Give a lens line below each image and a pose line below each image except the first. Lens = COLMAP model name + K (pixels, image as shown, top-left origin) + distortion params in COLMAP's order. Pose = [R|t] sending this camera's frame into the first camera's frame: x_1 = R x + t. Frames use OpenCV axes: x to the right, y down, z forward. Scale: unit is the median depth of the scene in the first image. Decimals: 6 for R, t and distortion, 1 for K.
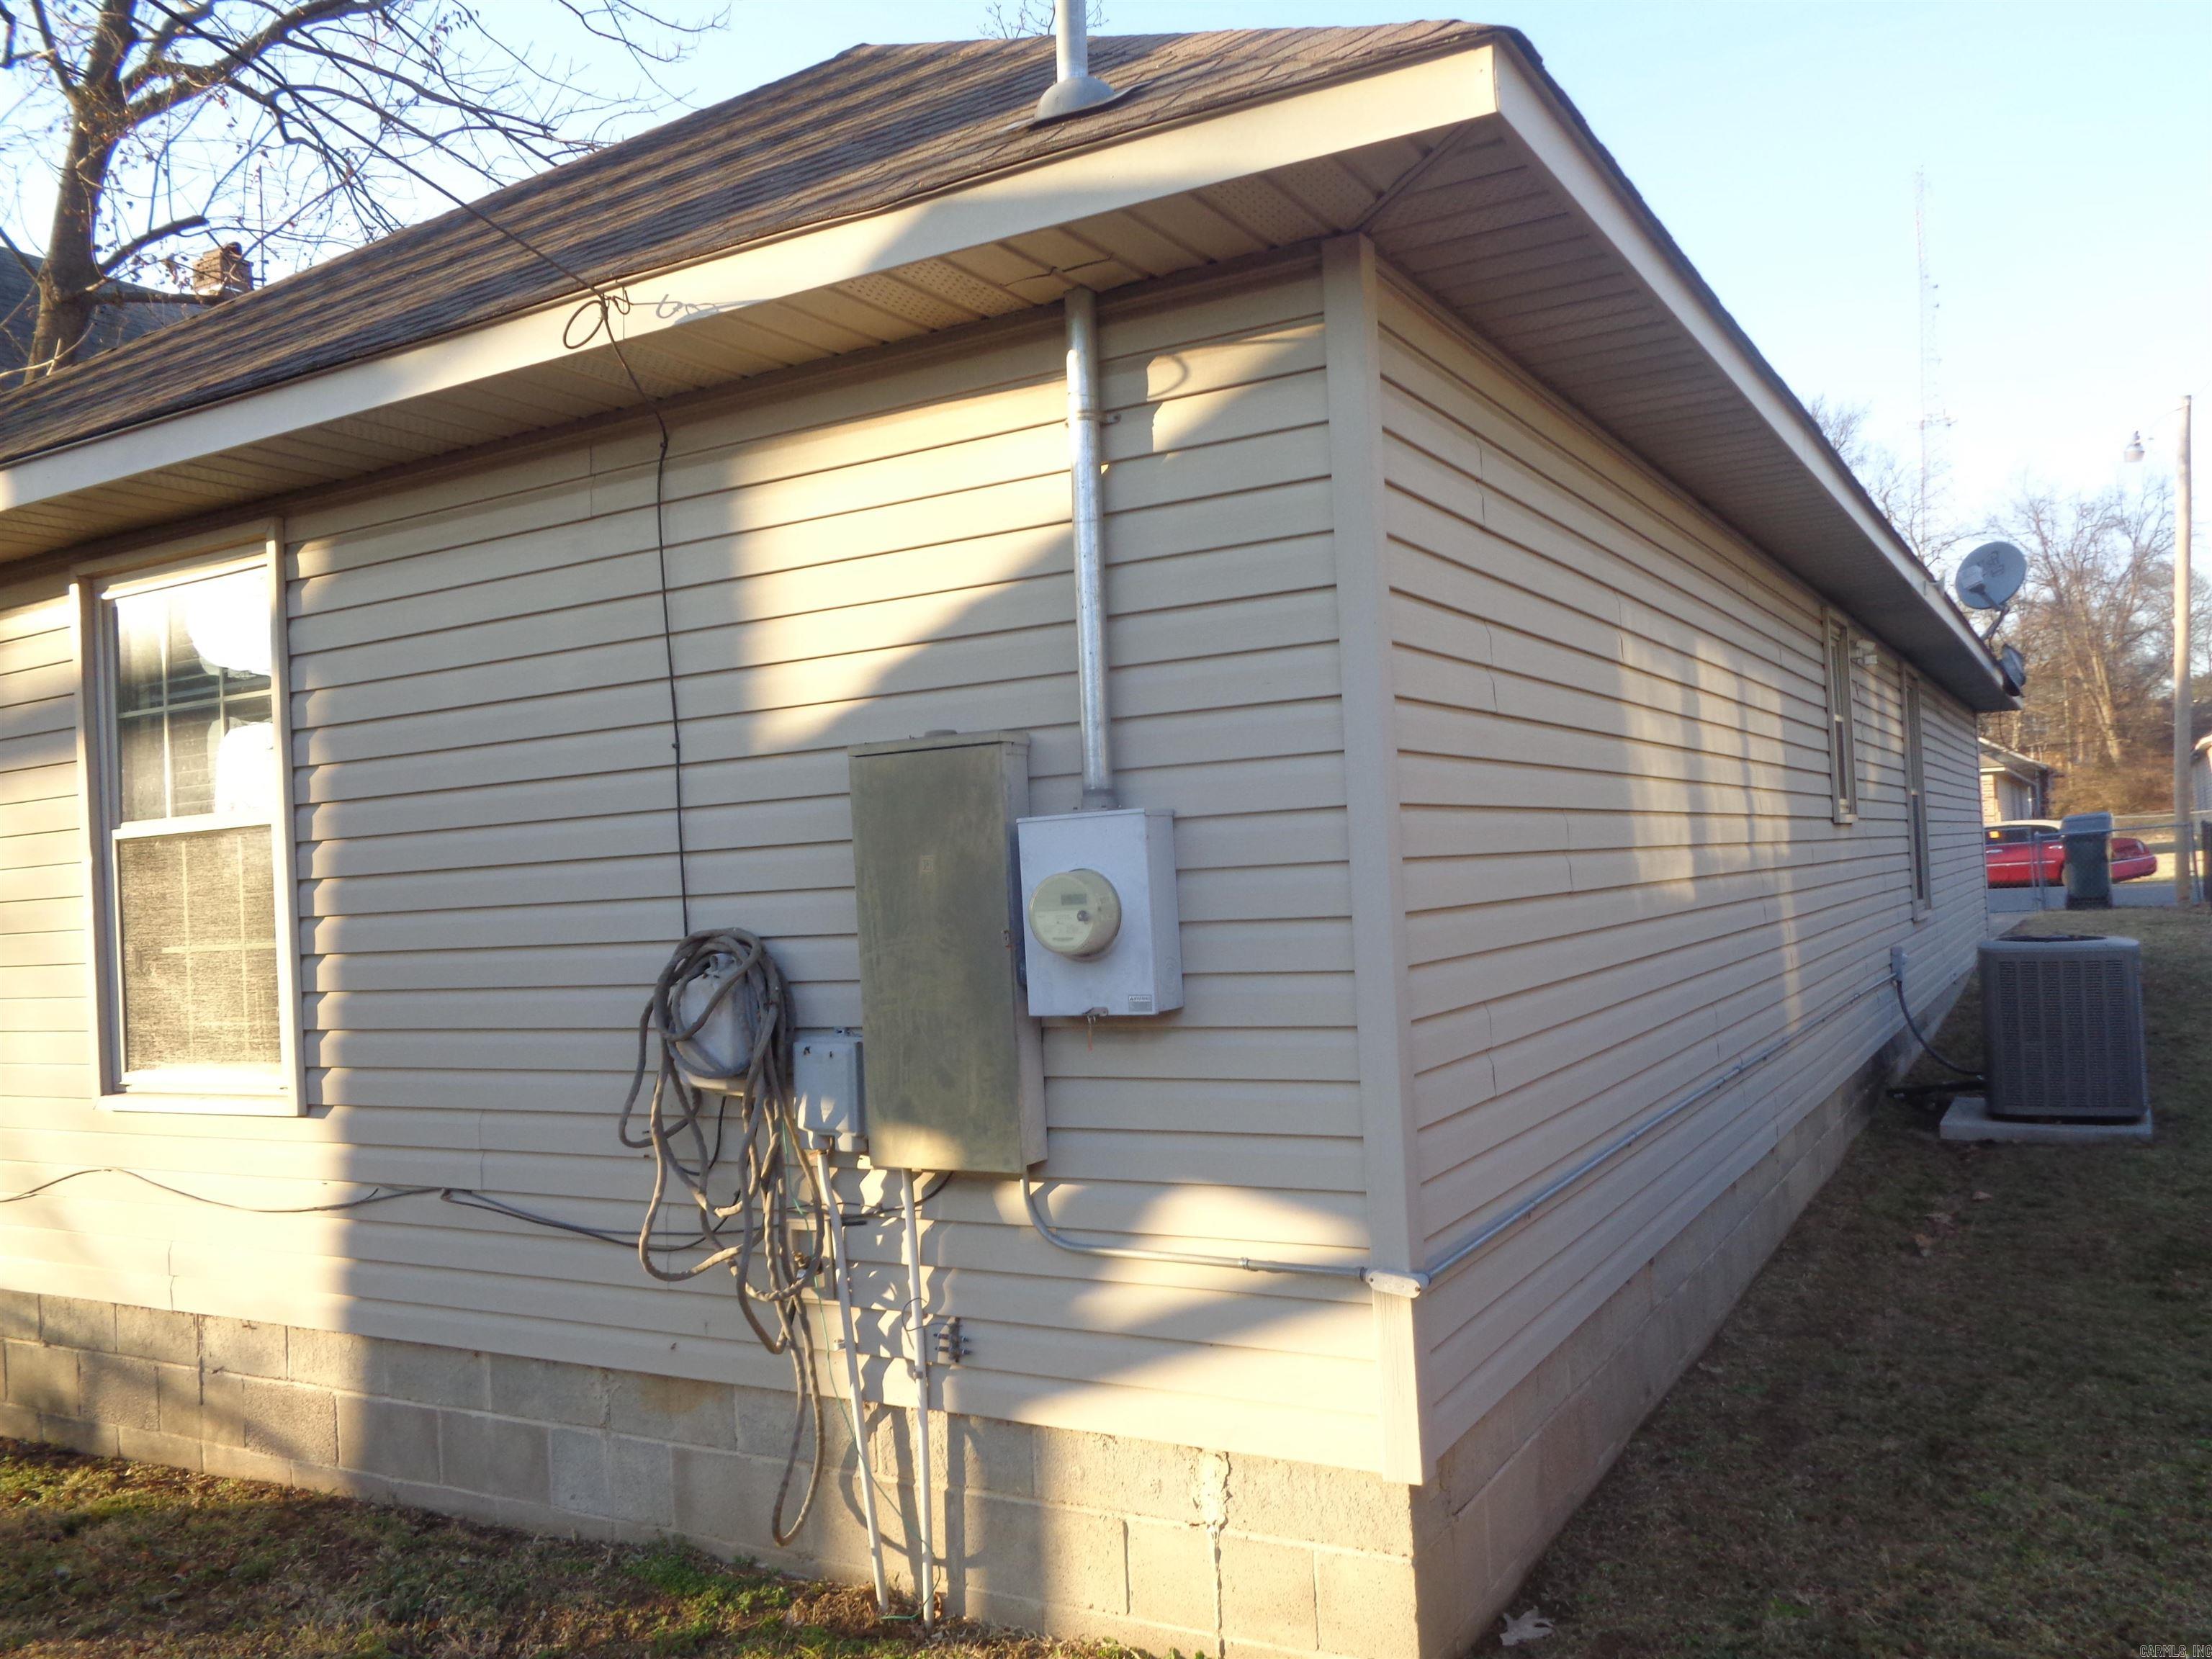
lens RADIAL K [[1724.7, 0, 1109.8], [0, 1724.7, 821.9], [0, 0, 1]] dist [-0.002879, 0.002356]
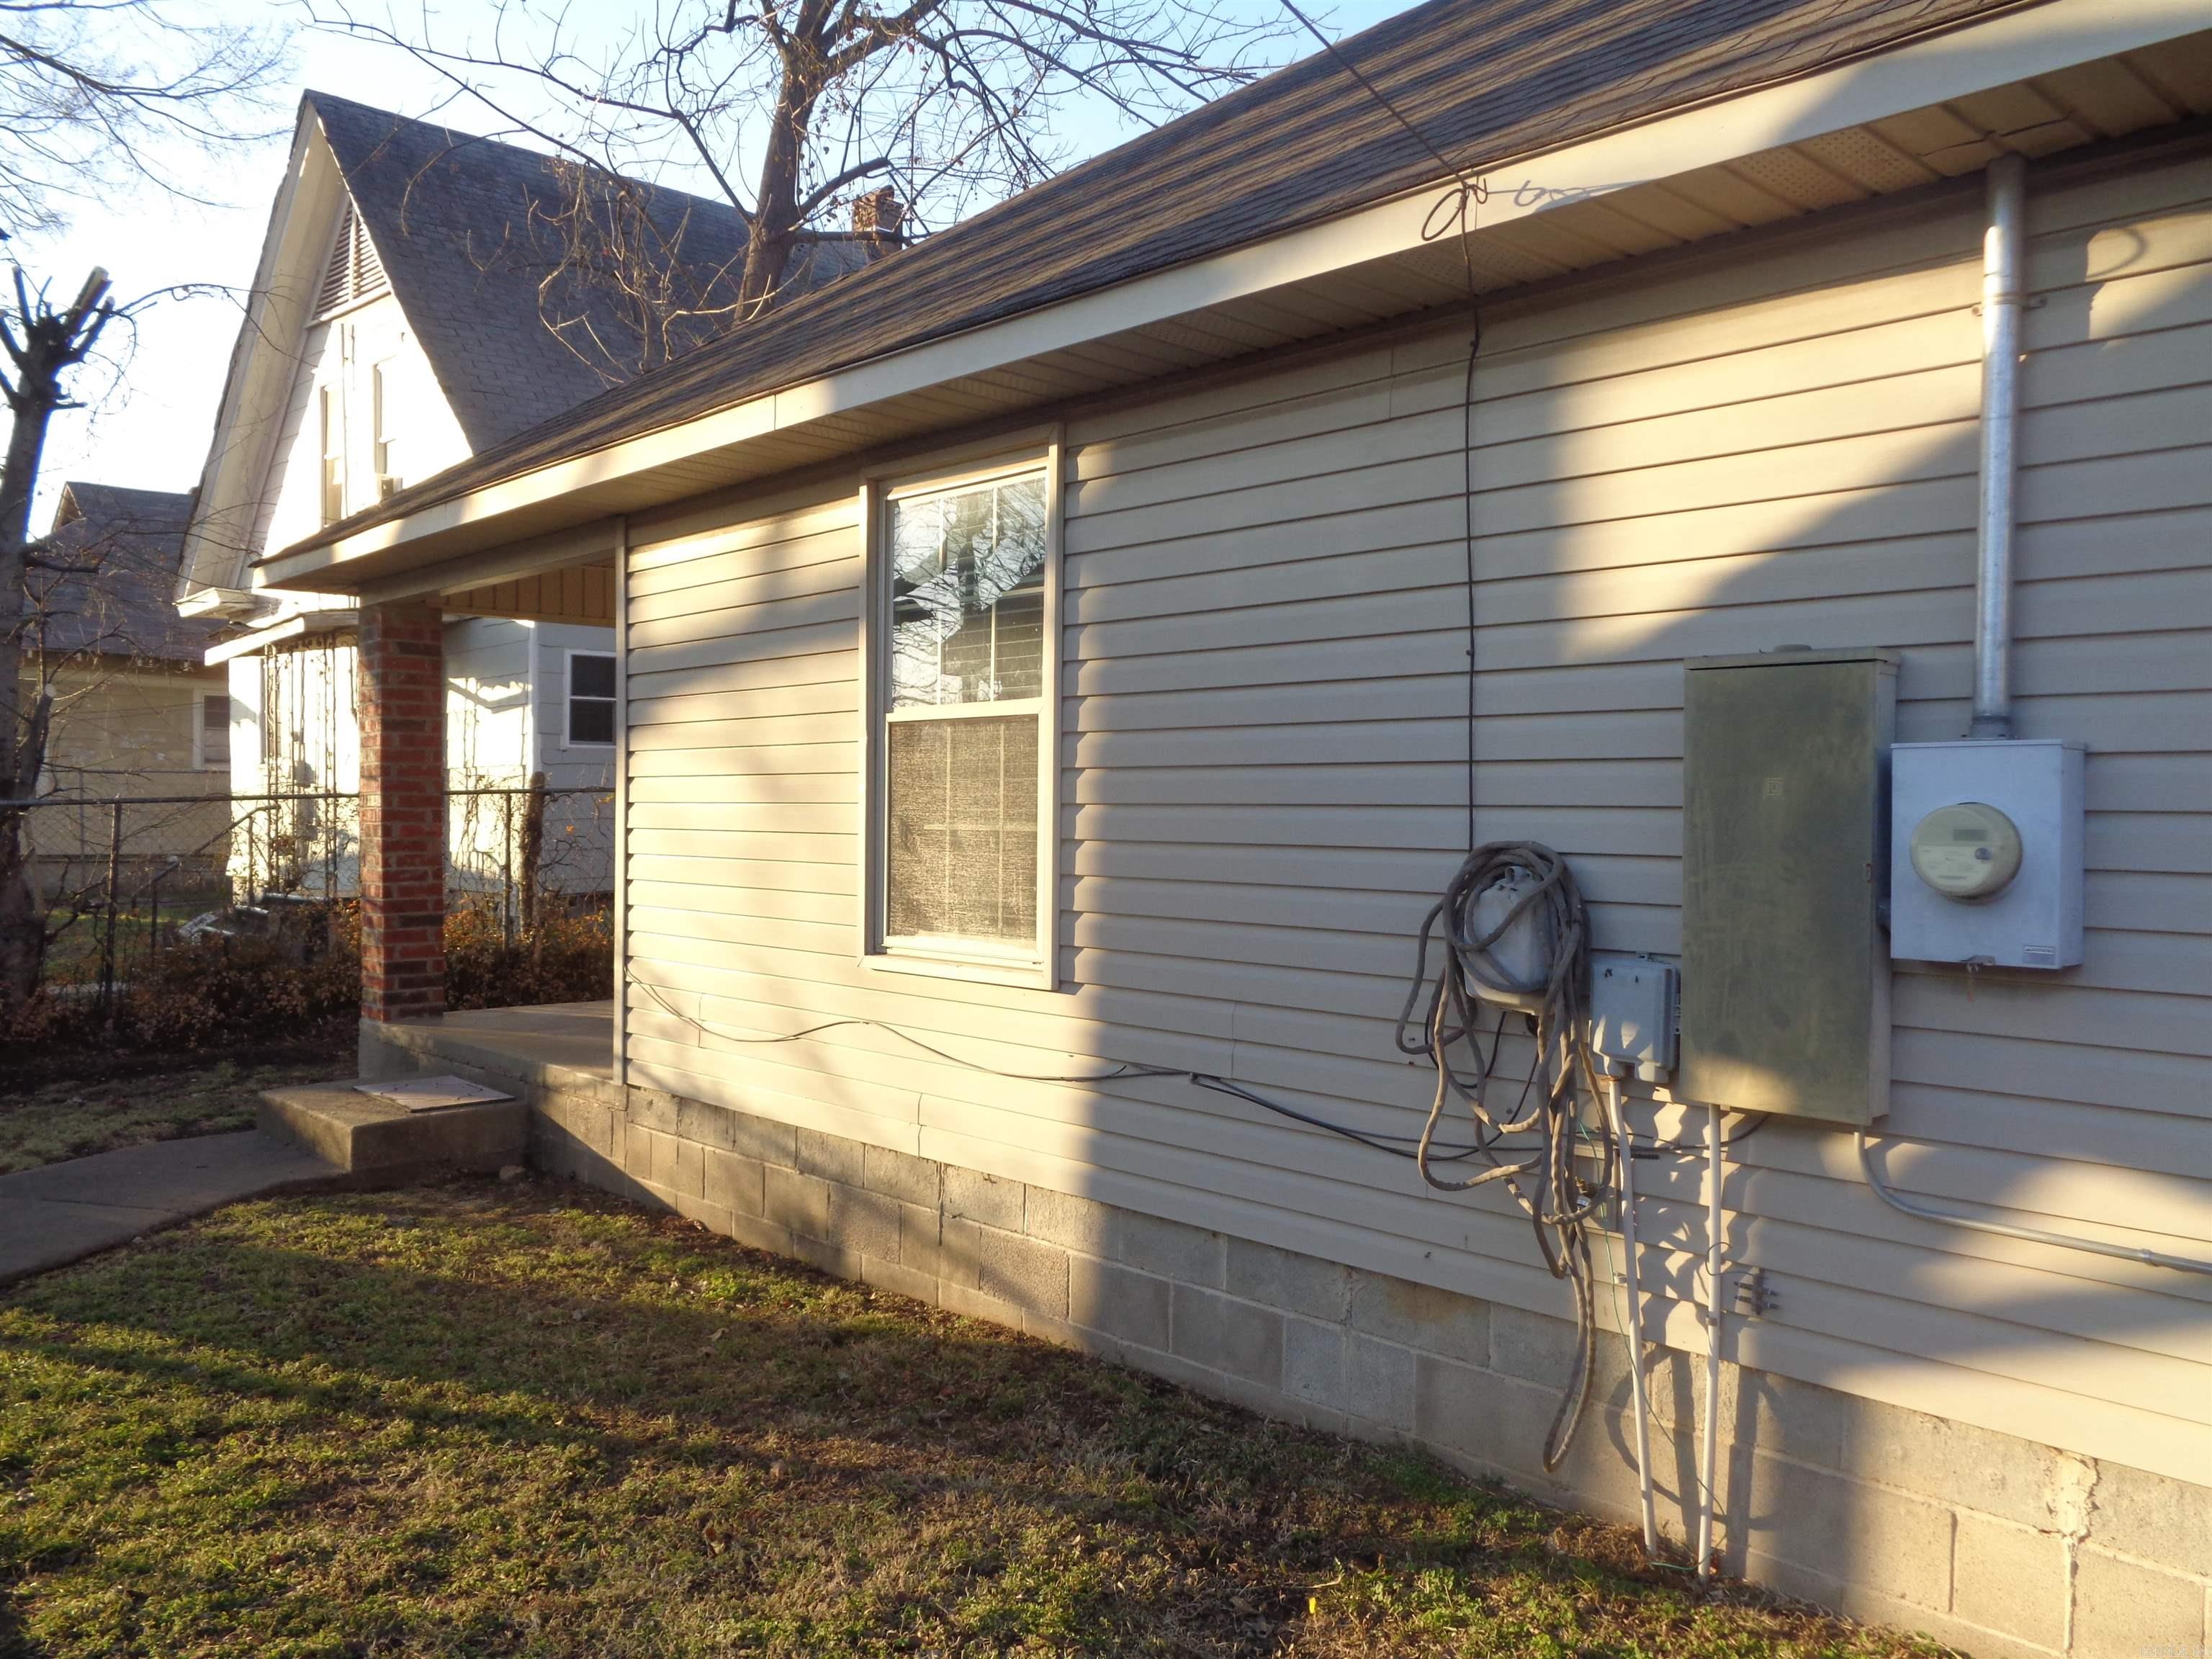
lens RADIAL K [[1713.6, 0, 1107.2], [0, 1713.6, 820.6], [0, 0, 1]] dist [-0.011154, 0.009323]
pose [[0.954971, 0.068546, -0.288674, -0.169641], [-0.057738, 0.997281, 0.045800, 0.019477], [0.291028, -0.027070, 0.956331, 0.005493]]
